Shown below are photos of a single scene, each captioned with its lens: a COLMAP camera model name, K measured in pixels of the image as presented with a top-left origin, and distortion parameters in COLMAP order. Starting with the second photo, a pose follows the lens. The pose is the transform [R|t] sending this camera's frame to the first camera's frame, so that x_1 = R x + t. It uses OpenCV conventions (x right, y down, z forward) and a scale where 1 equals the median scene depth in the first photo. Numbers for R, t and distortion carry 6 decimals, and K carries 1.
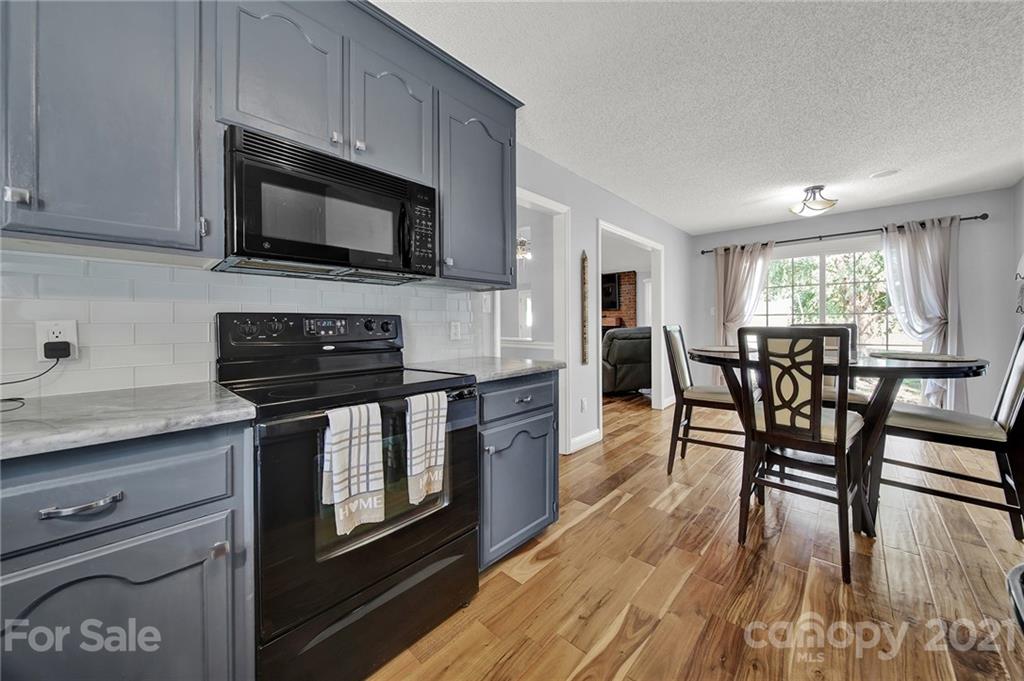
lens RADIAL K [[364.0, 0, 515.3], [0, 364.0, 321.9], [0, 0, 1]] dist [-0.003286, 0.000044]
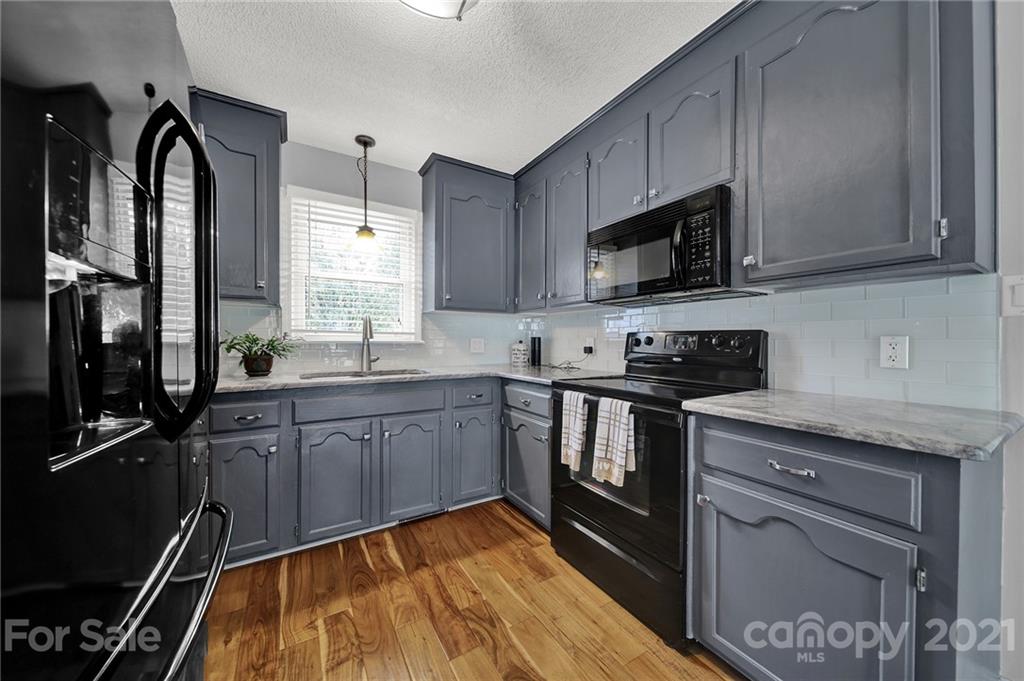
lens RADIAL K [[364.0, 0, 518.0], [0, 364.0, 341.6], [0, 0, 1]] dist [-0.003286, 0.000044]
pose [[-0.270253, 0.009863, -0.962739, 0.798609], [0.004145, 0.999950, 0.009080, -0.001729], [0.962780, -0.001536, -0.270281, 0.825075]]
